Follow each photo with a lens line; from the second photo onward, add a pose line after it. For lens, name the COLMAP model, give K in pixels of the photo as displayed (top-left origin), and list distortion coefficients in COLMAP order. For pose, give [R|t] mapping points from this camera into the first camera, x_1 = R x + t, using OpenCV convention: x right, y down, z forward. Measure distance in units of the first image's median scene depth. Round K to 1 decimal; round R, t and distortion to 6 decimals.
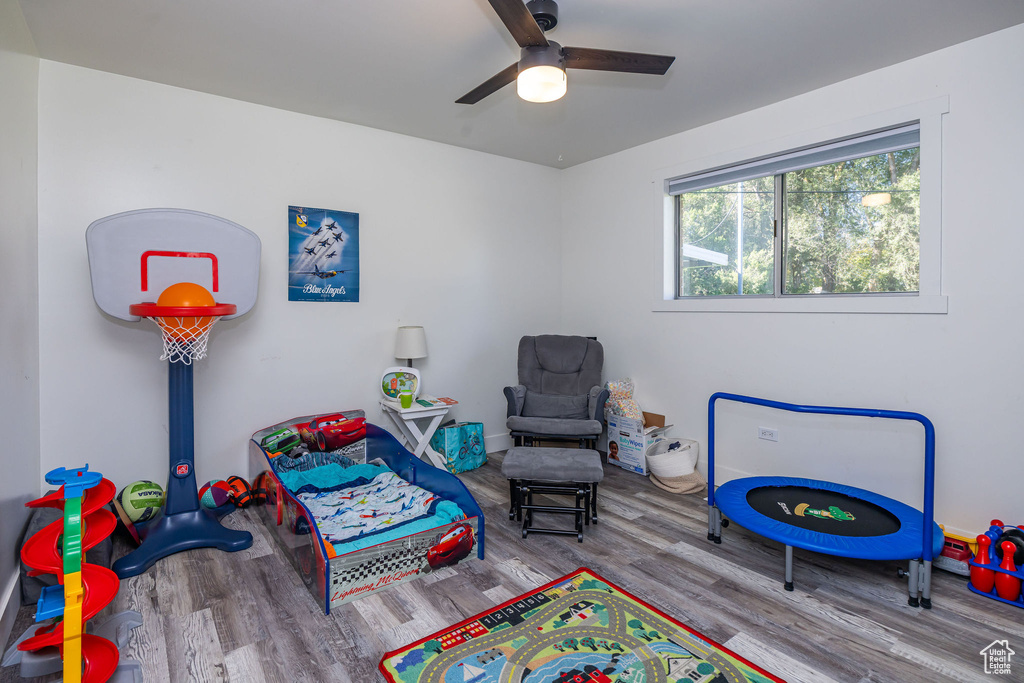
lens RADIAL K [[563.0, 0, 510.9], [0, 563.0, 312.0], [0, 0, 1]] dist [0.001475, 0.000708]
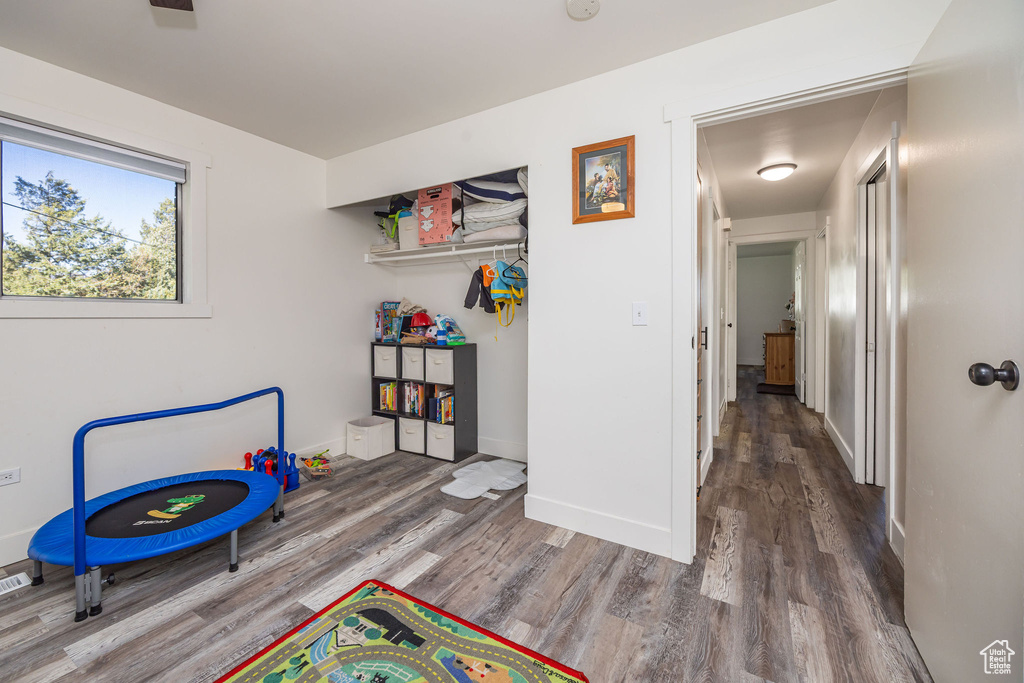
lens RADIAL K [[416.4, 0, 502.7], [0, 416.4, 319.9], [0, 0, 1]] dist [-0.001659, -0.000028]
pose [[-0.408510, -0.003390, 0.912748, -0.480331], [0.006486, 0.999957, 0.006617, 0.007746], [-0.912731, 0.008623, -0.408470, 0.908949]]
